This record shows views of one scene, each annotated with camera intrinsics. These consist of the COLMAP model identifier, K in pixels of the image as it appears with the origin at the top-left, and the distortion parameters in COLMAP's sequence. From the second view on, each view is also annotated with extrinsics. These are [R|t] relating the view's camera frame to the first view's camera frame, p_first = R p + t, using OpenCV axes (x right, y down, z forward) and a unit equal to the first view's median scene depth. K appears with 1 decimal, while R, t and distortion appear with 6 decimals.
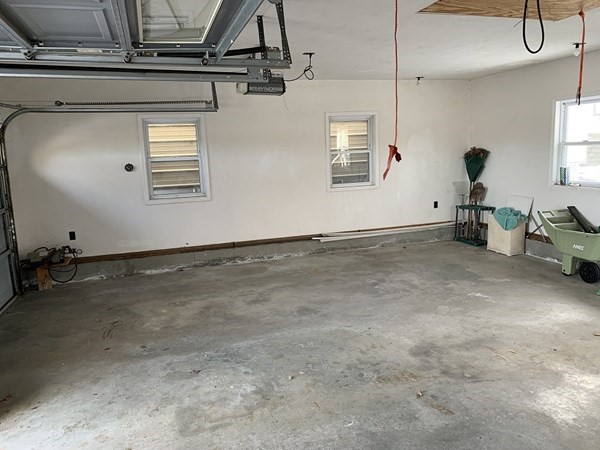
lens RADIAL K [[466.5, 0, 296.7], [0, 466.5, 222.8], [0, 0, 1]] dist [0.038115, -0.047564]
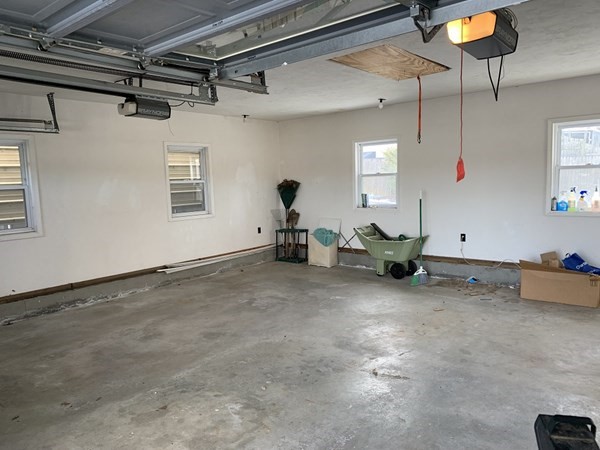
lens RADIAL K [[466.5, 0, 296.2], [0, 466.5, 225.9], [0, 0, 1]] dist [0.038115, -0.047564]
pose [[0.839752, -0.046233, 0.540998, -0.281963], [0.088945, 0.994622, -0.053063, 0.021277], [-0.535635, 0.092679, 0.839348, 0.036679]]
